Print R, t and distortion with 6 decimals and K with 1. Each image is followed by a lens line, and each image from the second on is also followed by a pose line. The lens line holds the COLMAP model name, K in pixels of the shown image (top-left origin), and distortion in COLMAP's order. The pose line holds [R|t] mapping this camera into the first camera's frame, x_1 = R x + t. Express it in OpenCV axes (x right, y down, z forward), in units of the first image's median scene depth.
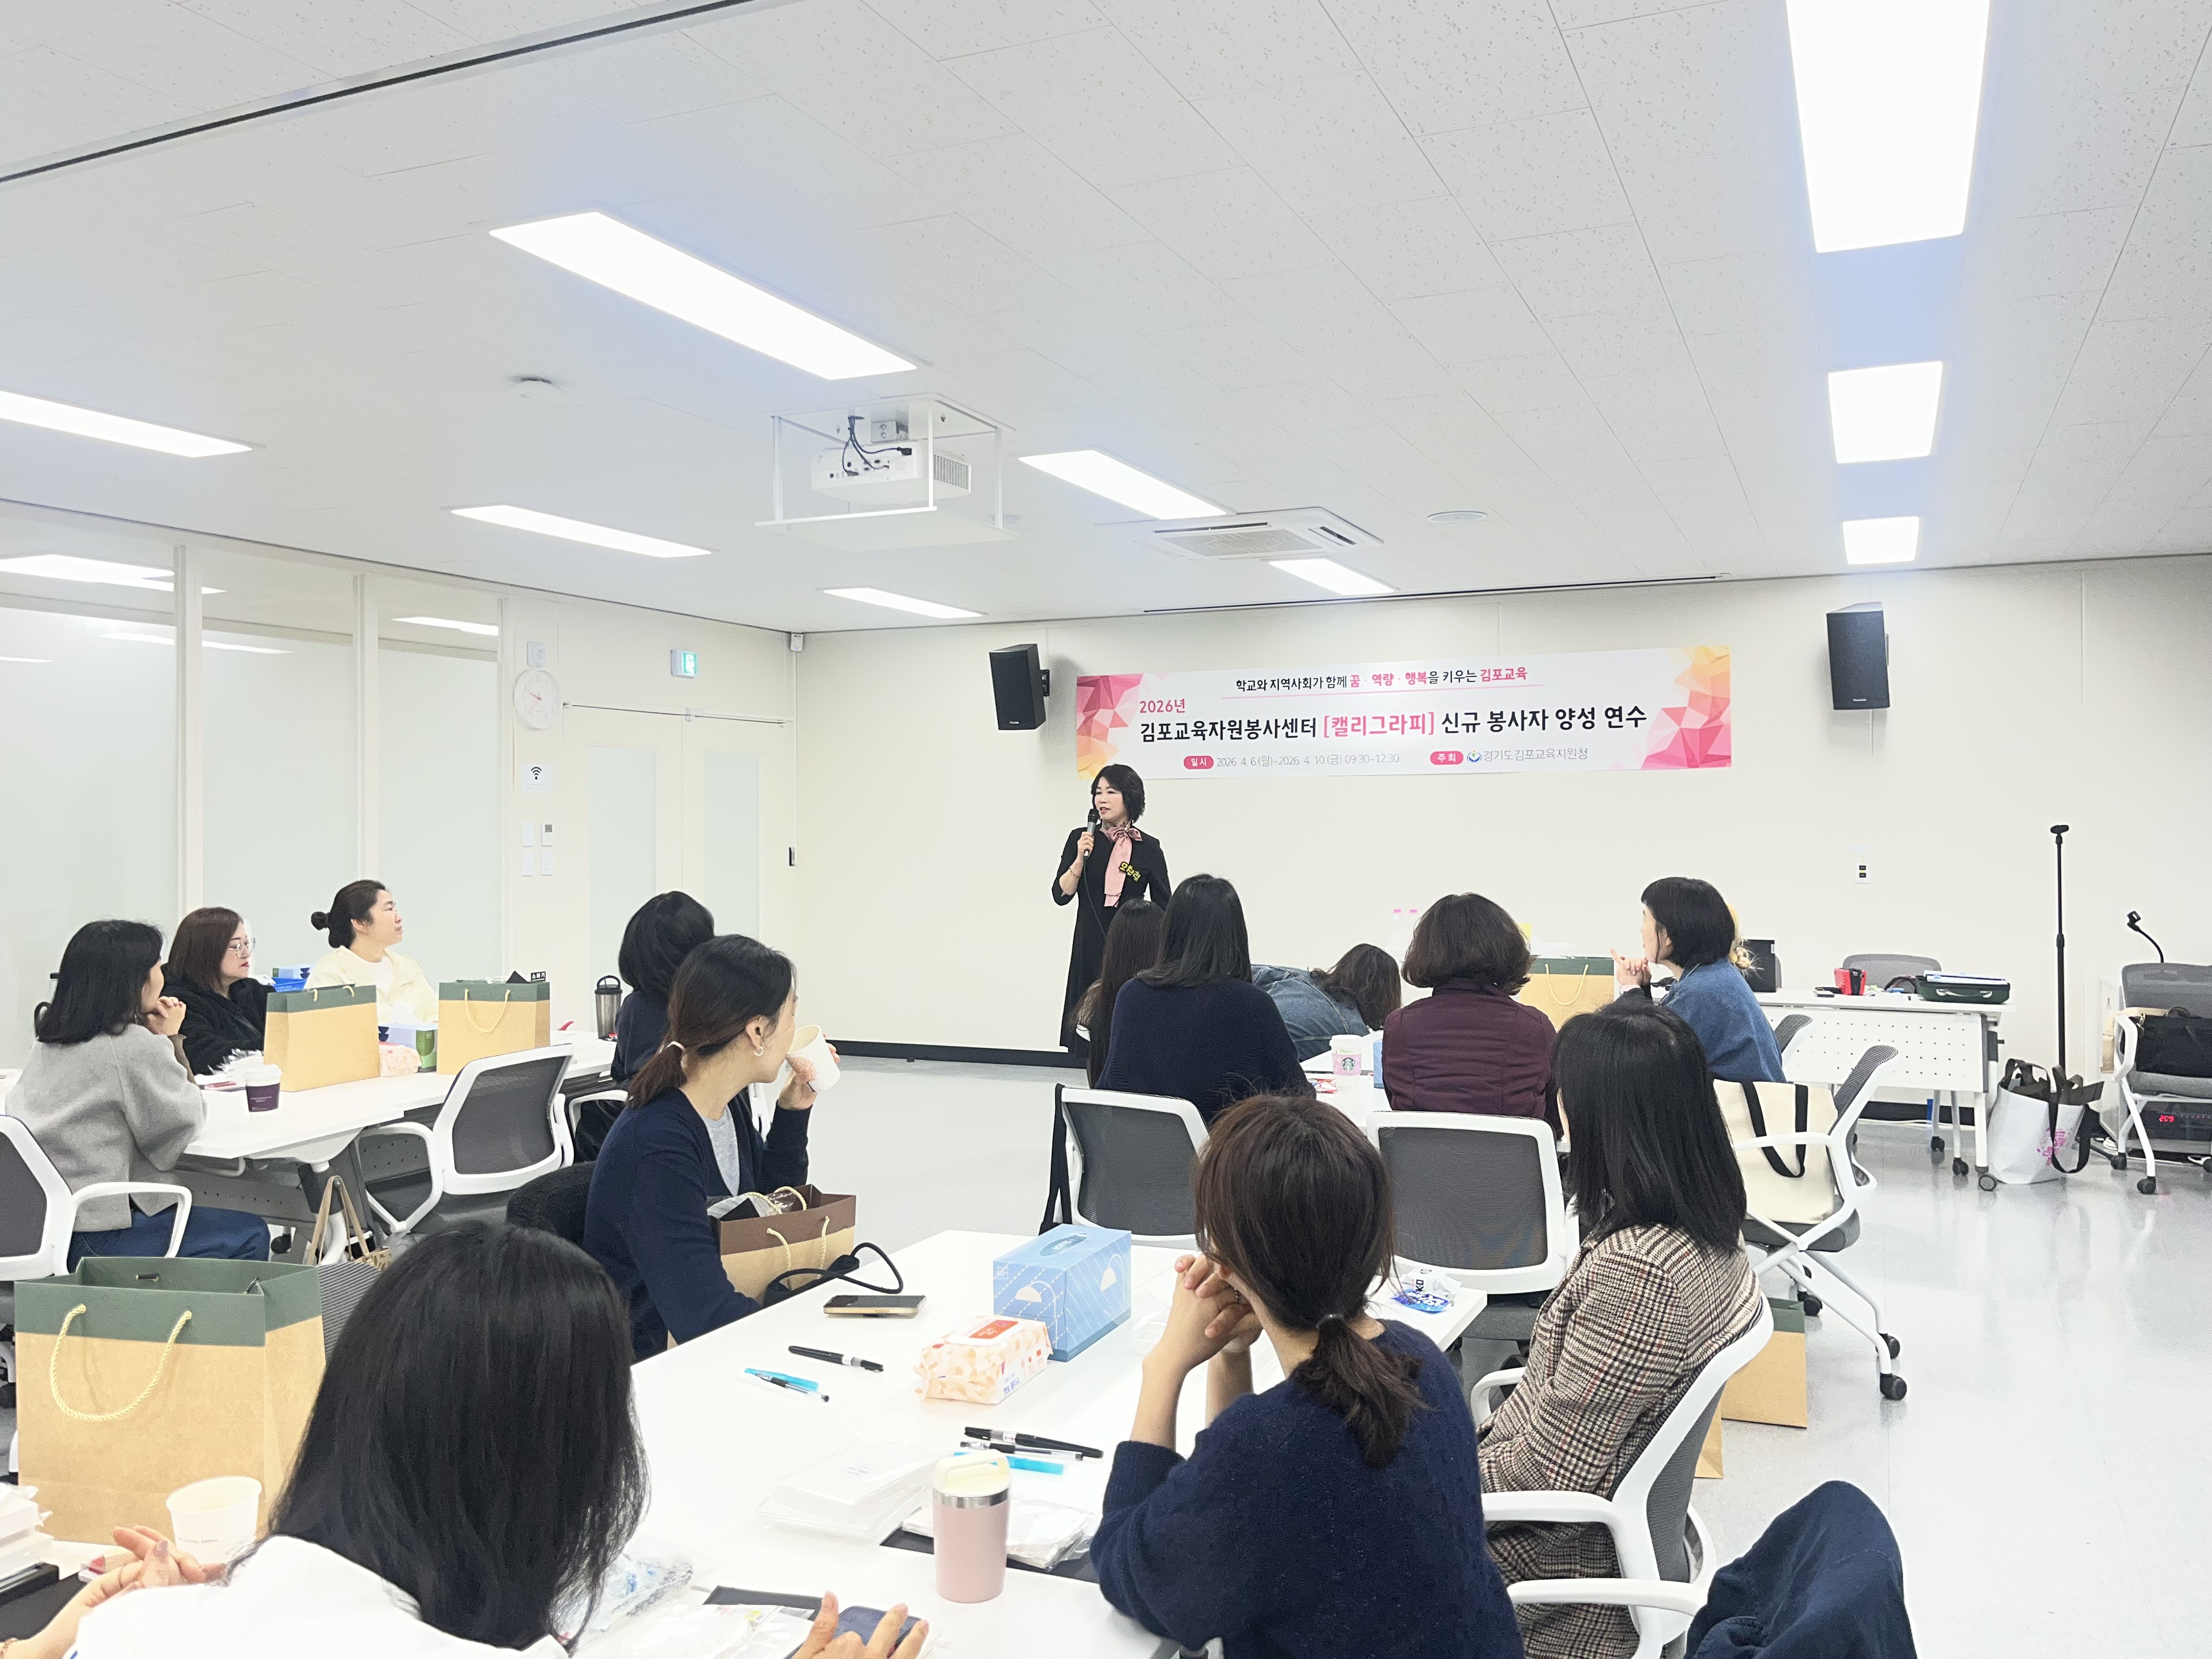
lens RADIAL K [[1654.9, 0, 1118.6], [0, 1654.9, 858.3], [0, 0, 1]] dist [0.080578, -0.075779]
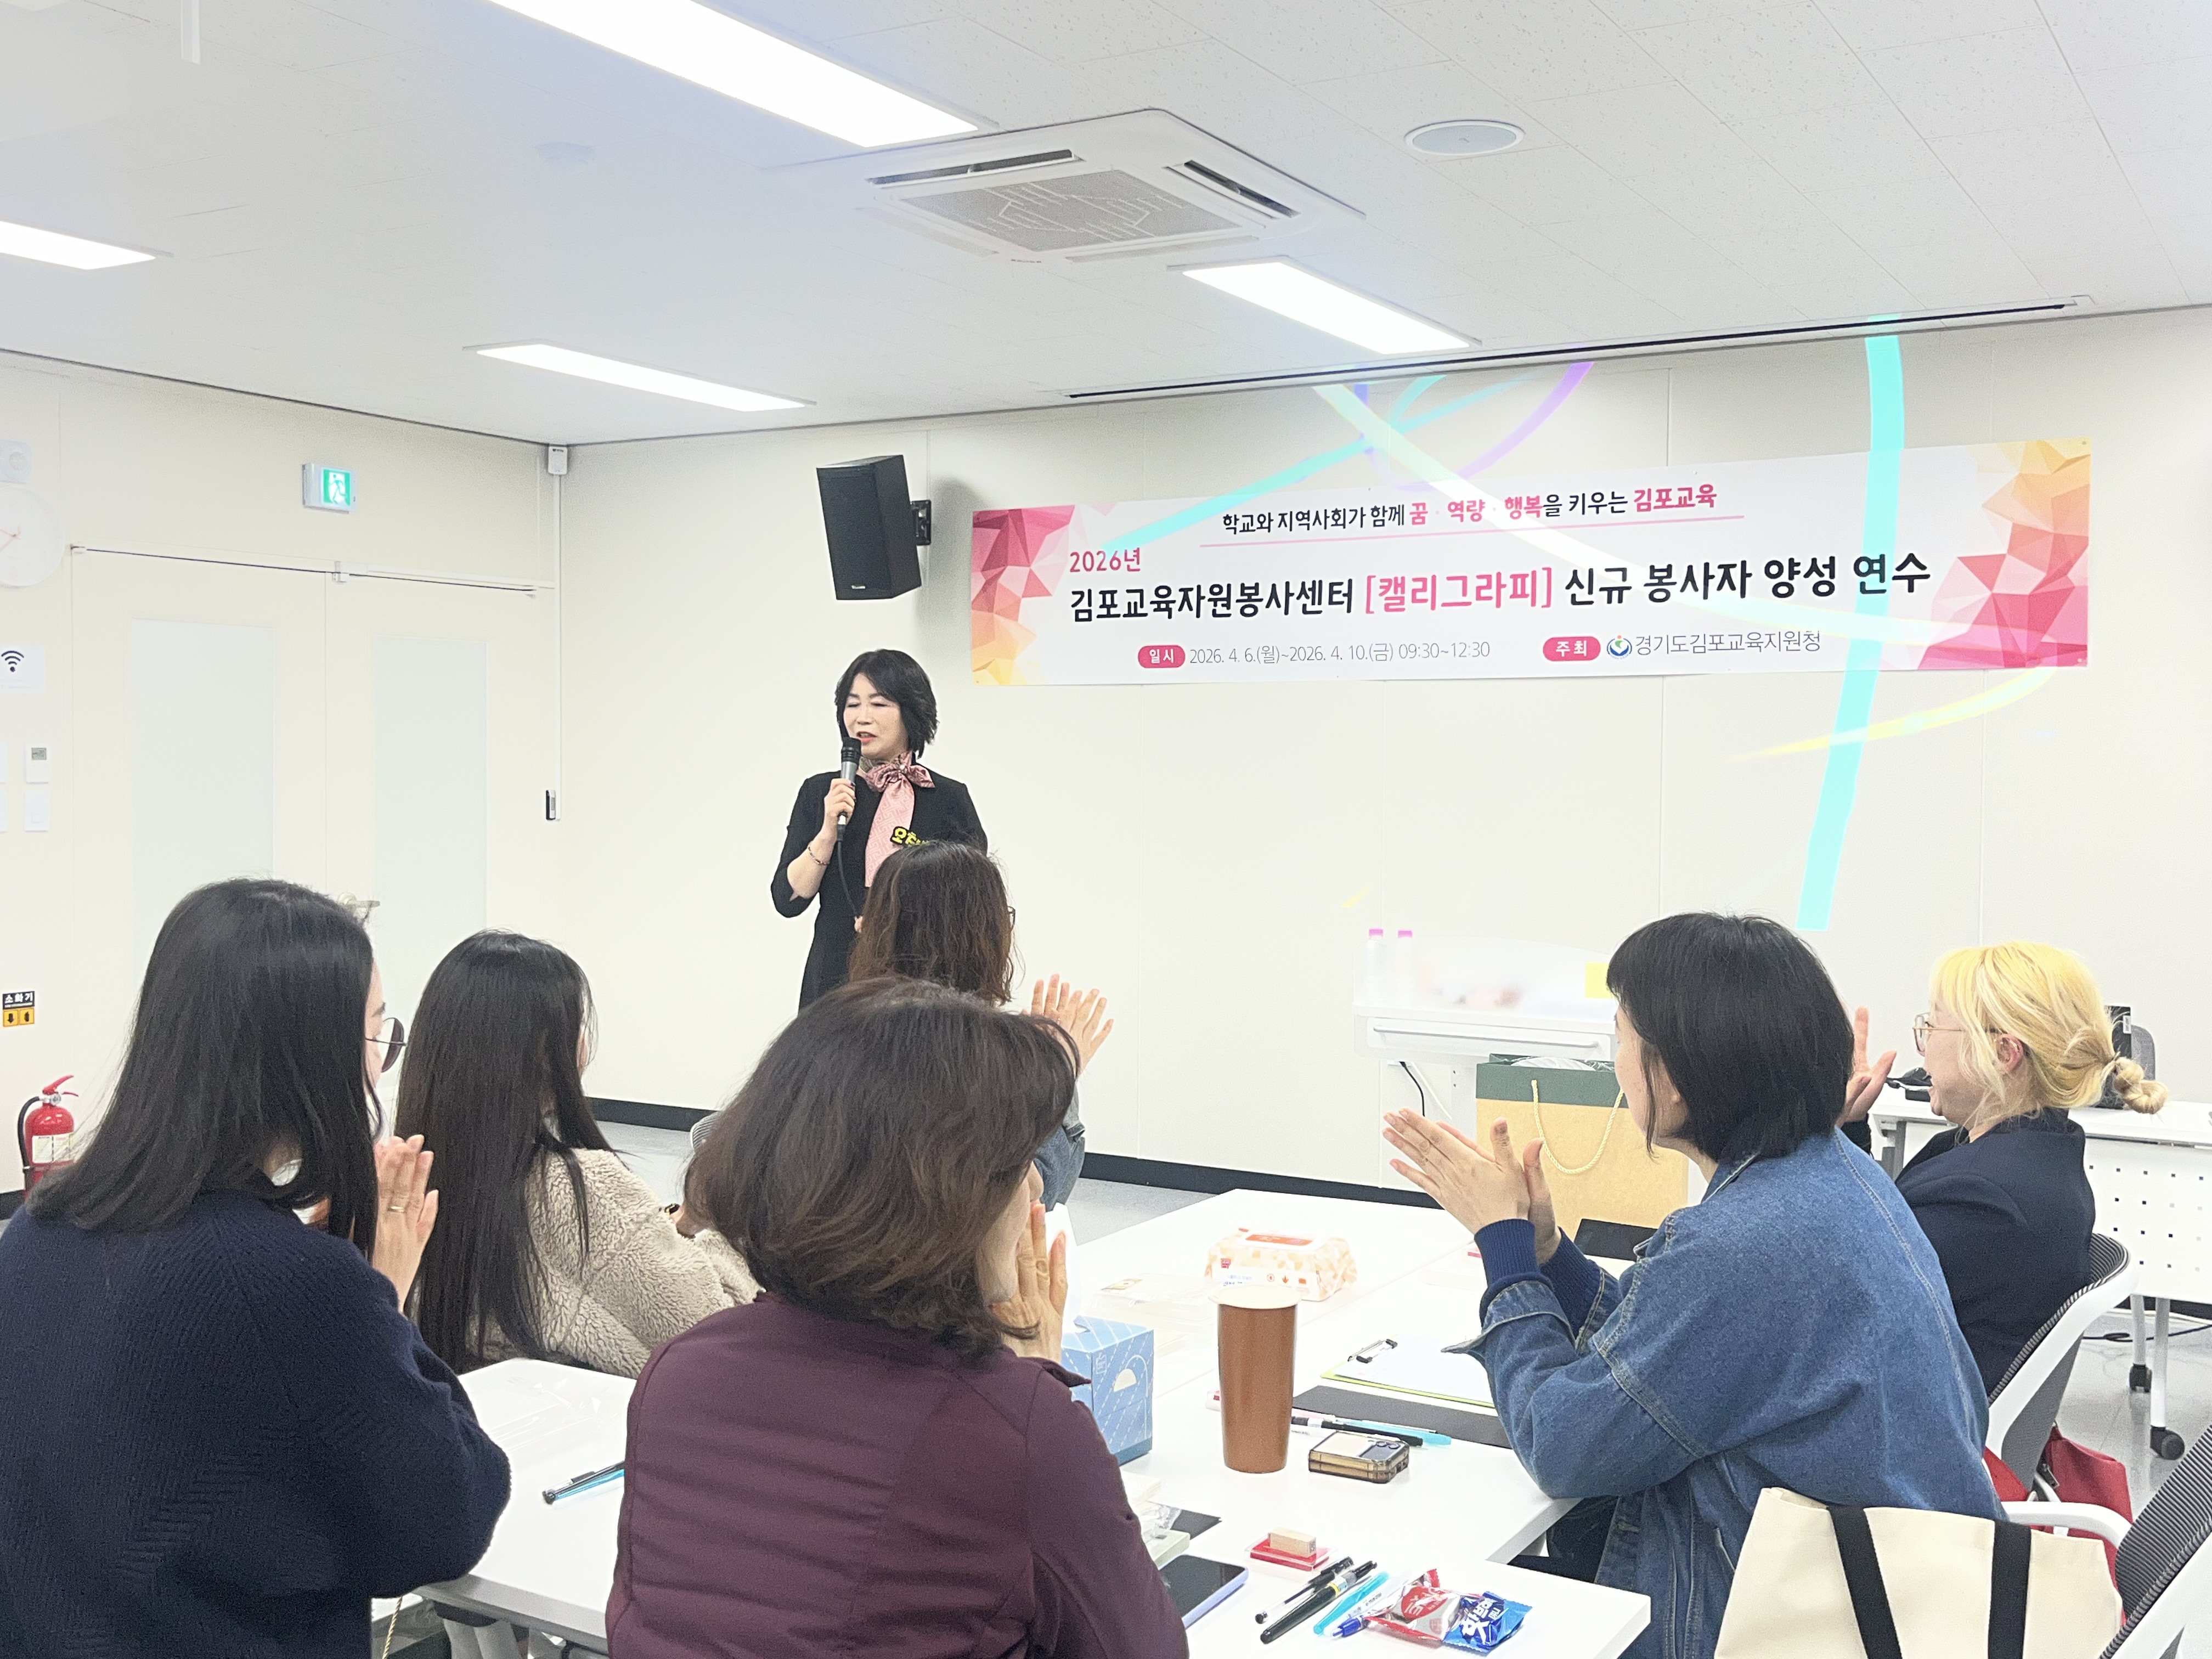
lens RADIAL K [[2211.5, 0, 1106.0], [0, 2211.5, 829.5], [0, 0, 1]] dist [0.113393, -0.242437]
pose [[0.994123, 0.016656, -0.106972, 0.140529], [-0.015694, 0.999829, 0.009829, -0.005079], [0.107117, -0.008092, 0.994213, 0.271360]]
